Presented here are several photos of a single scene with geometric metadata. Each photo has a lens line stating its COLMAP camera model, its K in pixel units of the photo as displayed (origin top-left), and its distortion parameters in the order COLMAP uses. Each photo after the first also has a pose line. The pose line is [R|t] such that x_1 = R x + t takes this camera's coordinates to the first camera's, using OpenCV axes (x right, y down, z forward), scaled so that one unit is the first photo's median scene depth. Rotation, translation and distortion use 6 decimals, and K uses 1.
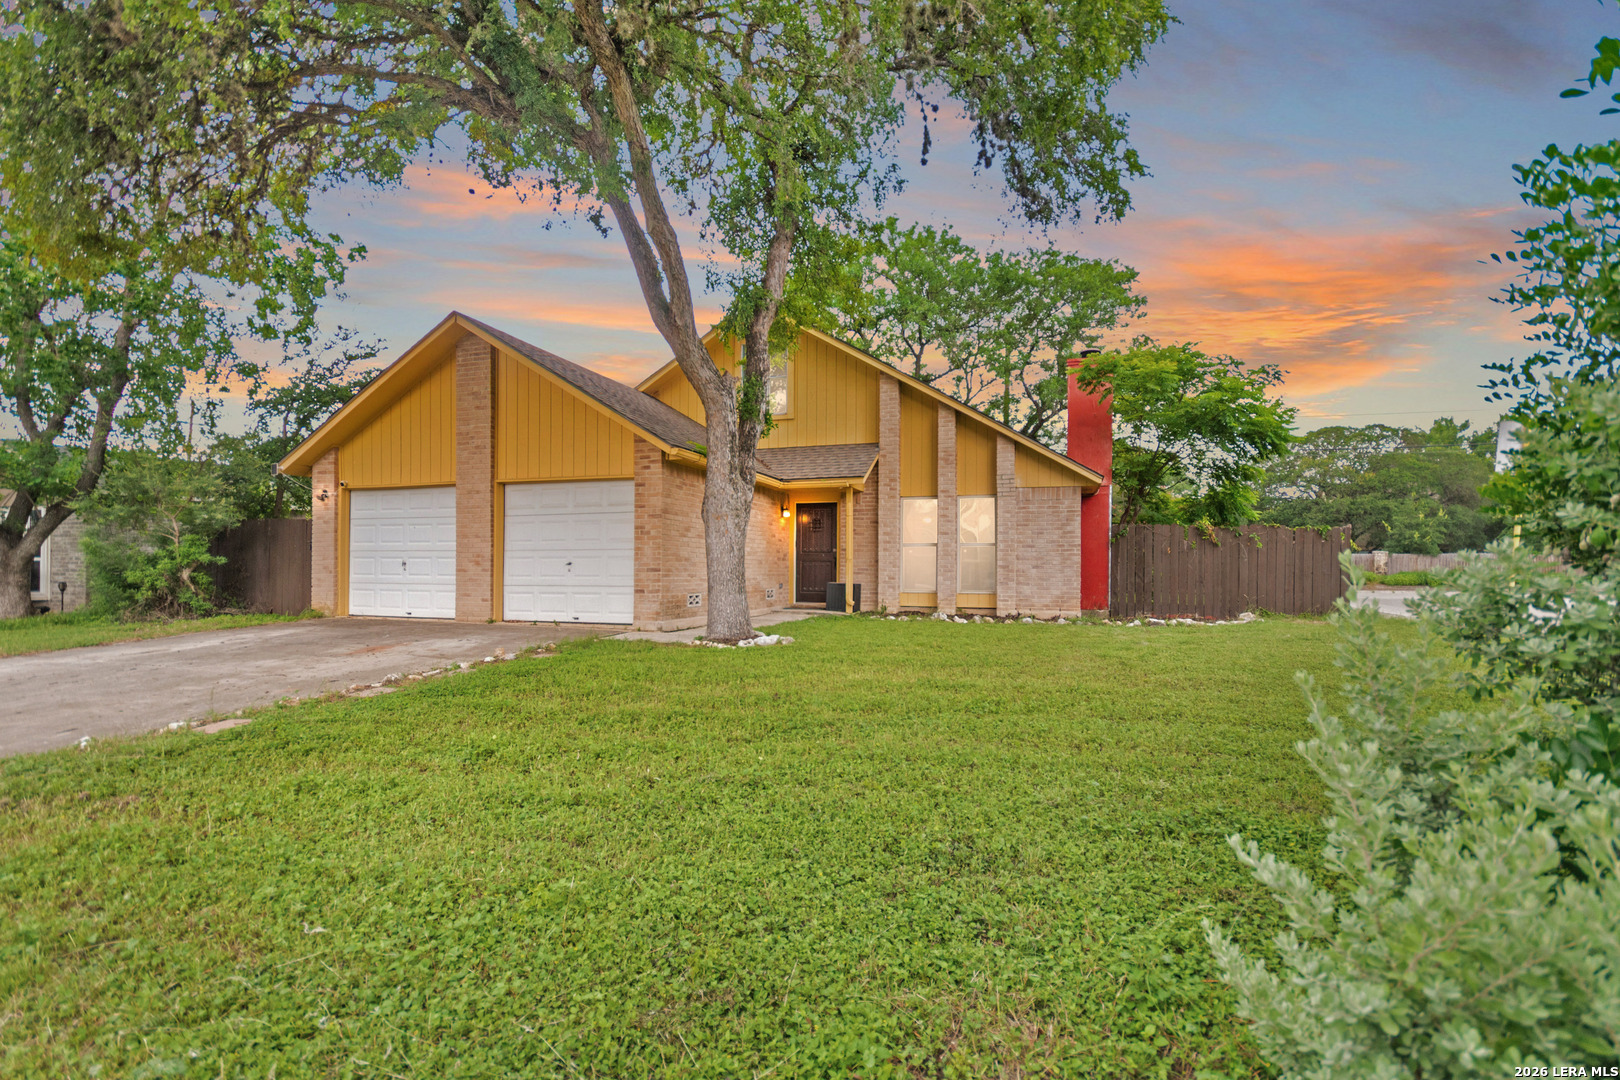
lens RADIAL K [[715.7, 0, 810.5], [0, 715.7, 556.8], [0, 0, 1]] dist [0.004438, 0.000691]
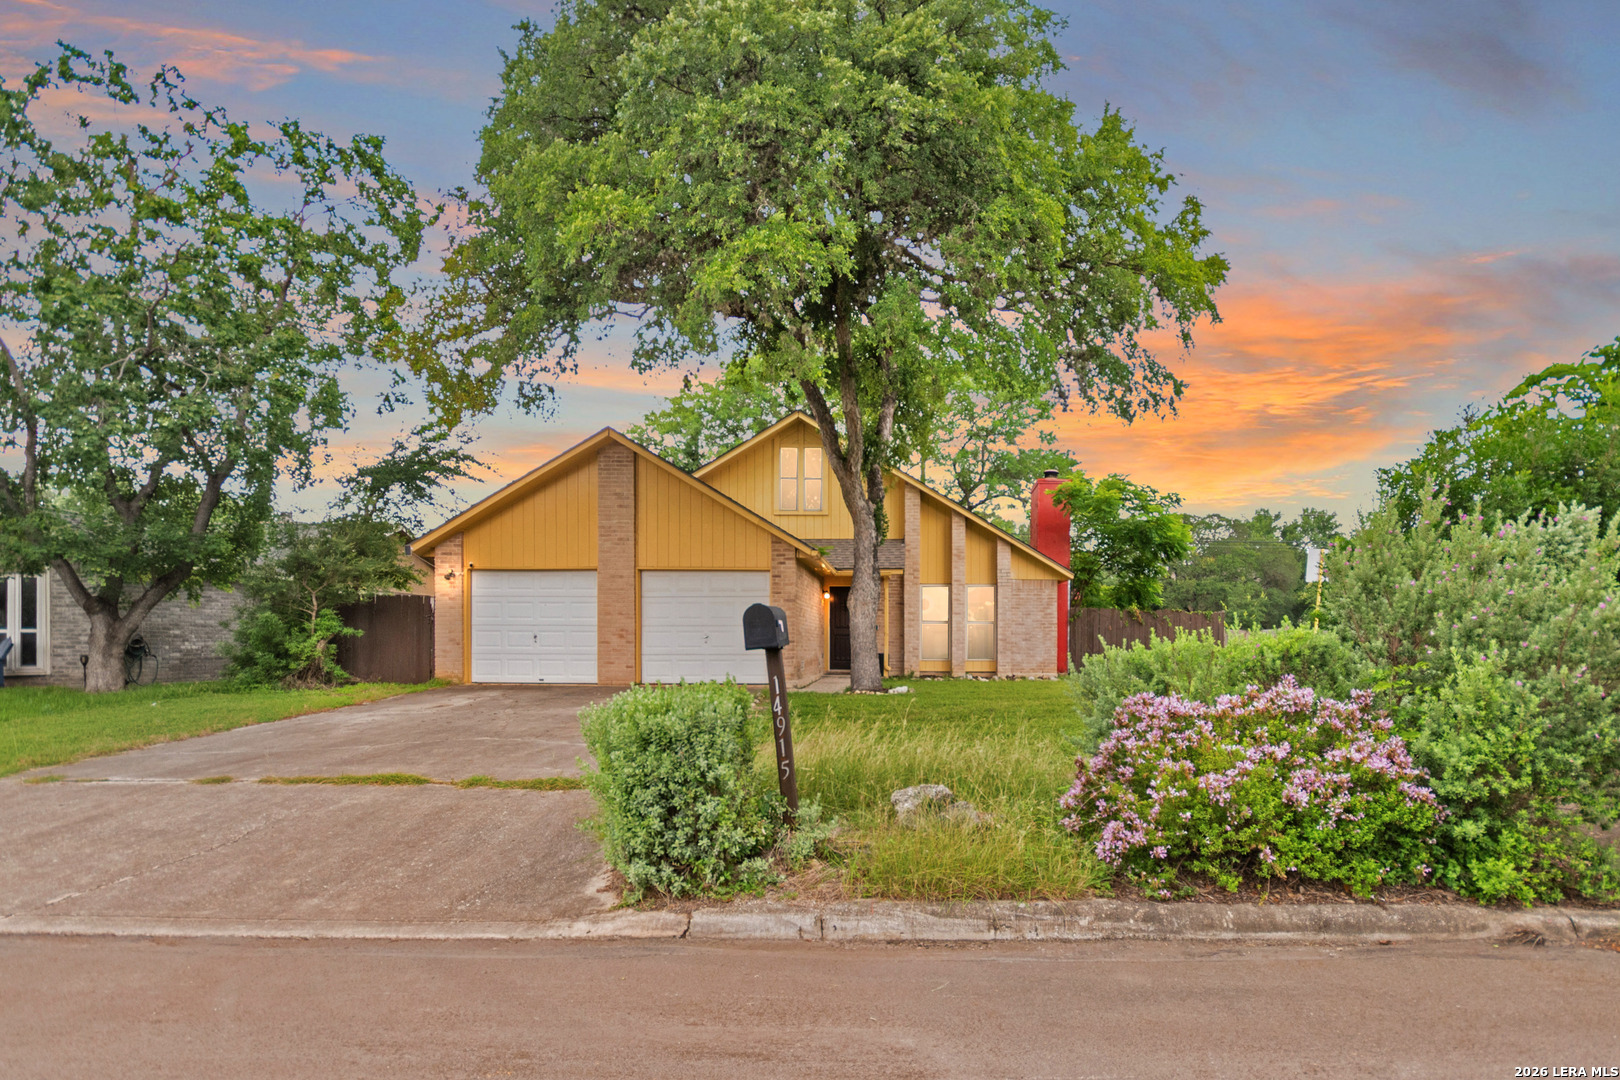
lens RADIAL K [[835.5, 0, 883.0], [0, 835.5, 632.8], [0, 0, 1]] dist [-0.002323, 0.000098]
pose [[0.955073, 0.003373, 0.296352, -0.383393], [-0.004424, 0.999986, 0.002876, -0.002208], [-0.296338, -0.004058, 0.955074, -0.384672]]
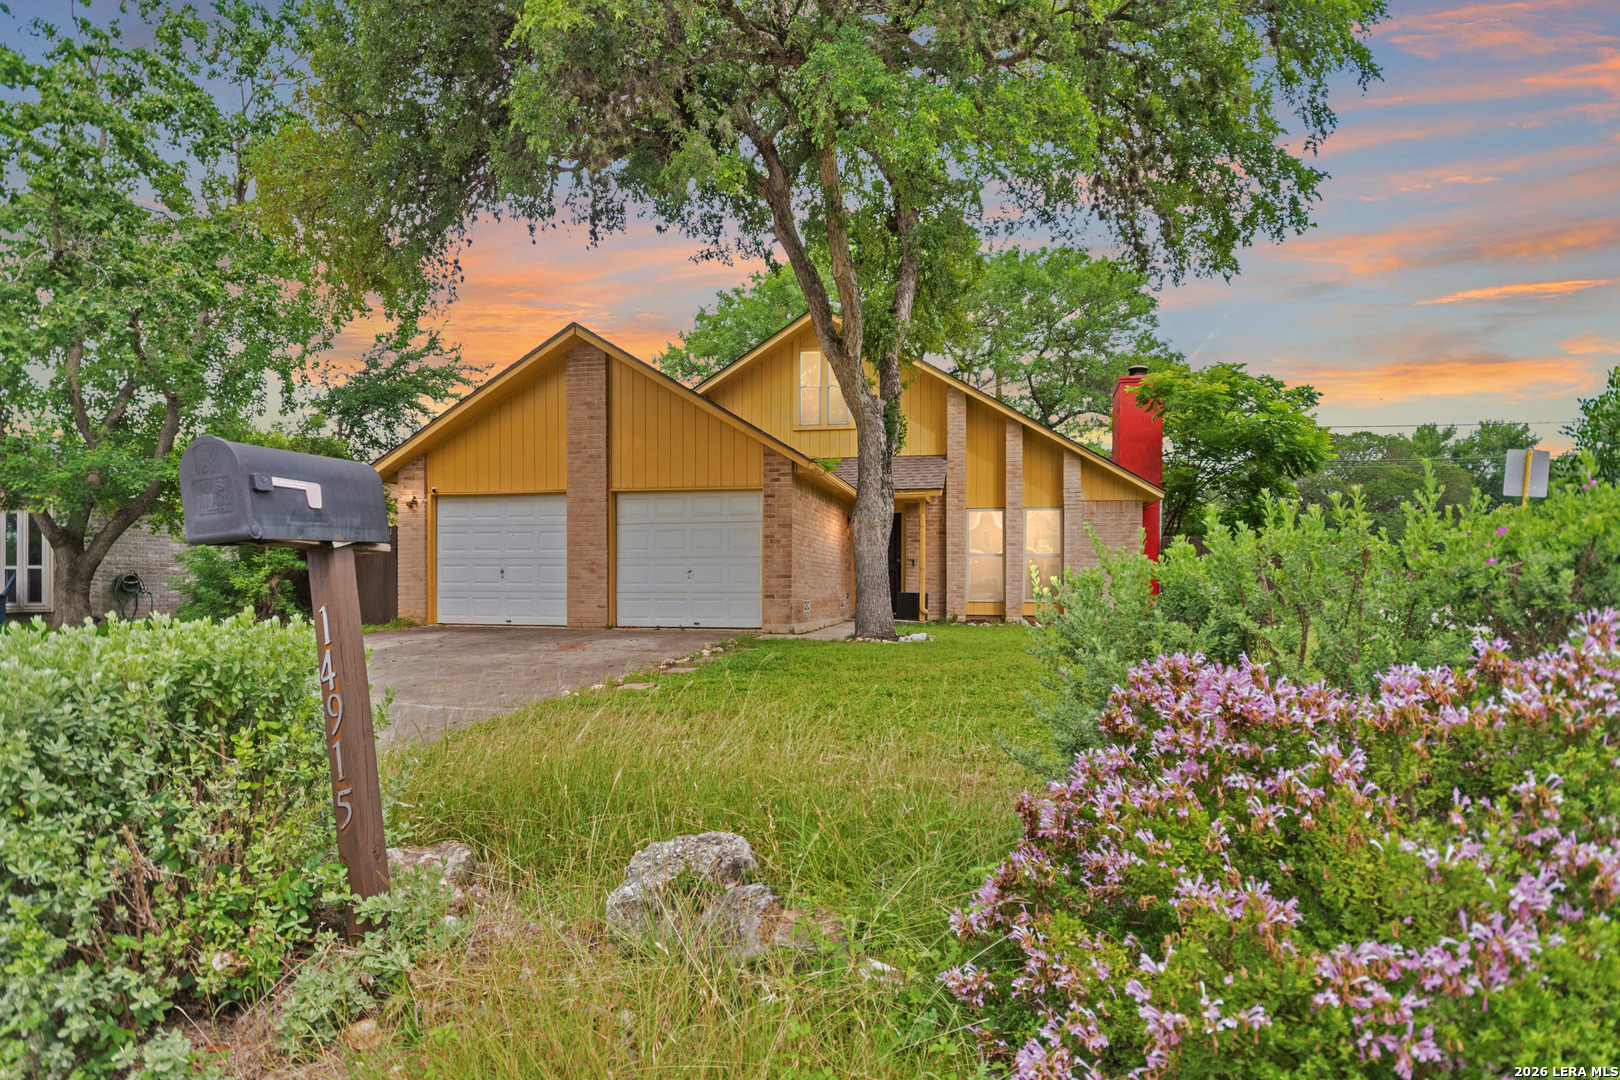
lens RADIAL K [[859.0, 0, 806.7], [0, 859.0, 579.7], [0, 0, 1]] dist [0.004700, 0.000072]
pose [[0.994490, 0.000934, 0.104824, -0.240957], [-0.001627, 0.999977, 0.006527, 0.011147], [-0.104816, -0.006662, 0.994469, -0.206362]]
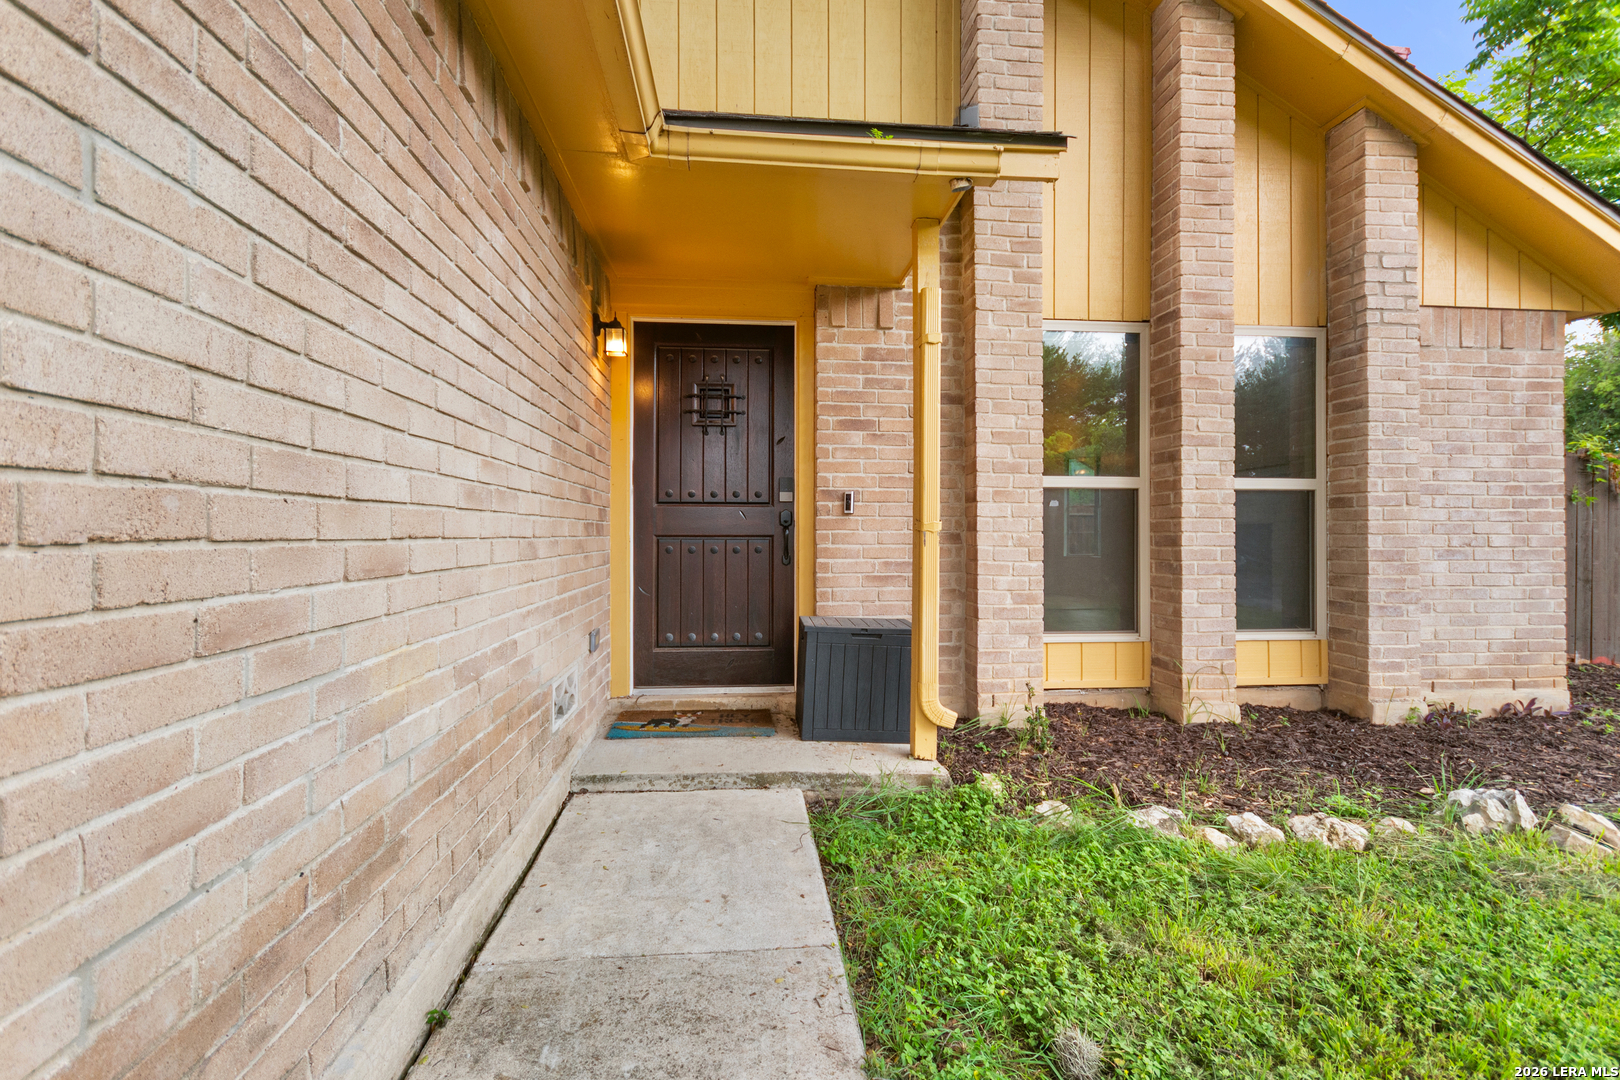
lens RADIAL K [[727.3, 0, 808.8], [0, 727.3, 528.9], [0, 0, 1]] dist [0.010931, 0.000409]
pose [[0.913286, -0.000889, 0.407319, -0.079852], [-0.004556, 0.999913, 0.012398, -0.000162], [-0.407294, -0.013178, 0.913202, 0.803487]]
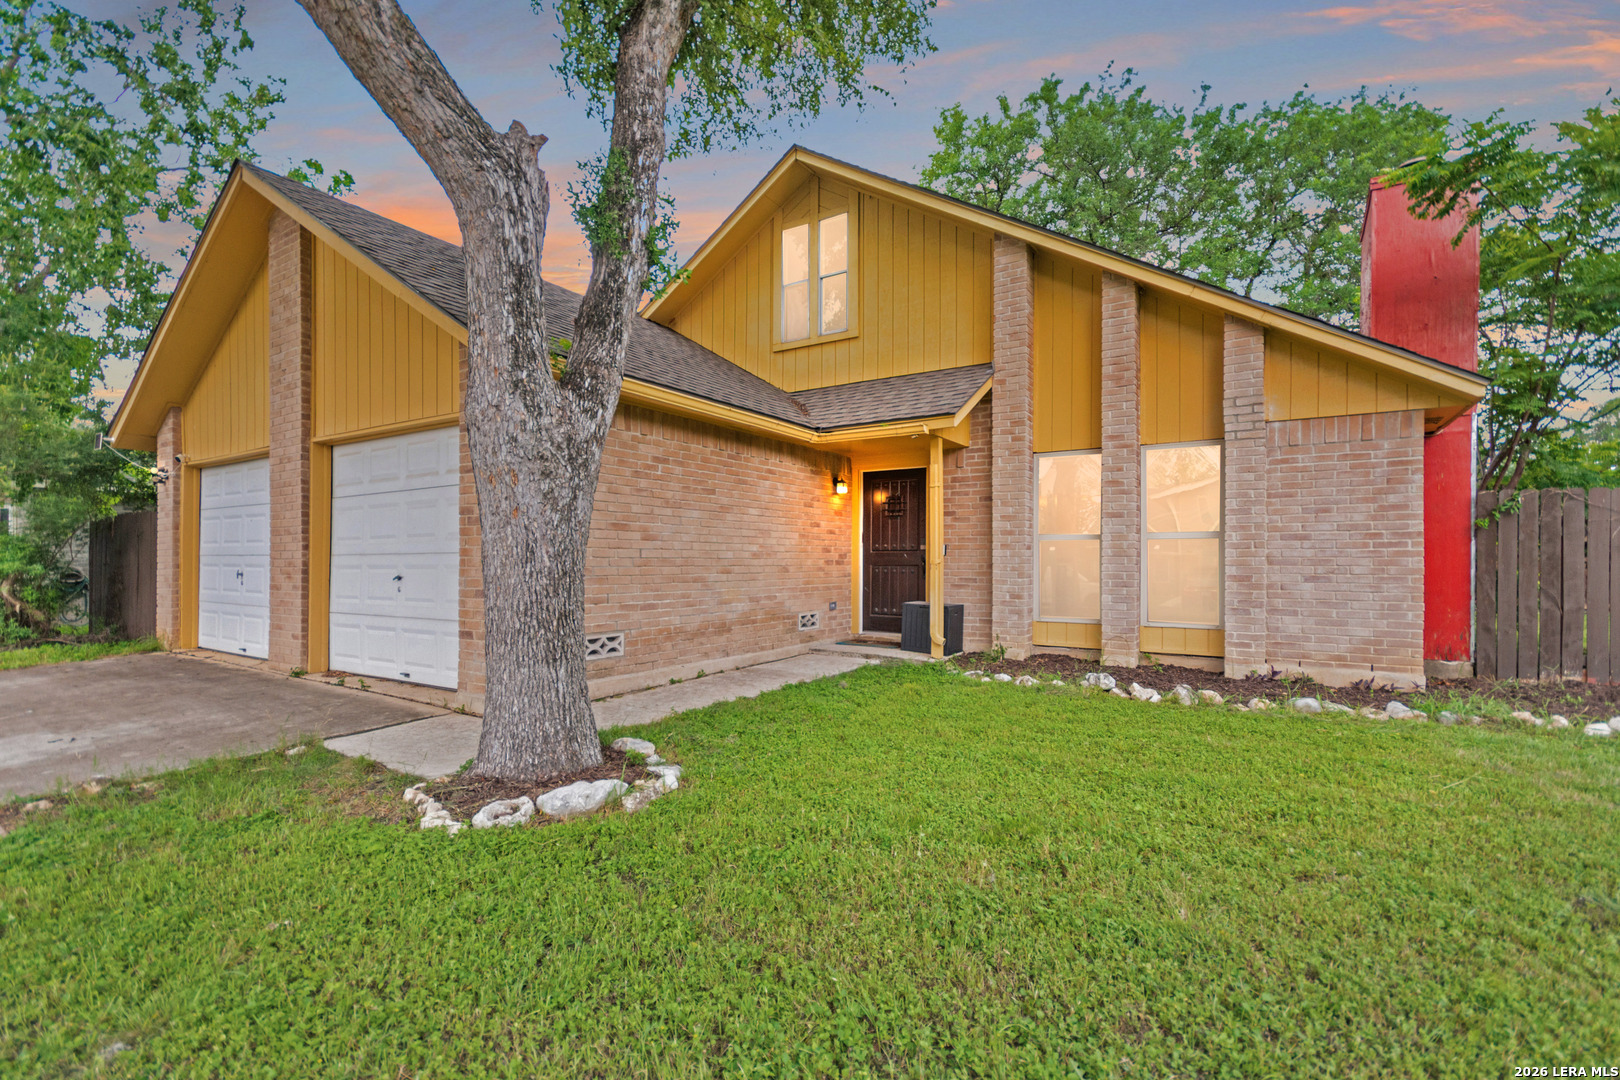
lens RADIAL K [[715.7, 0, 810.5], [0, 715.7, 556.8], [0, 0, 1]] dist [0.004438, 0.000691]
pose [[0.969811, -0.004906, -0.243808, 0.097414], [0.007515, 0.999924, 0.009769, -0.008422], [0.243742, -0.011306, 0.969774, 0.426759]]
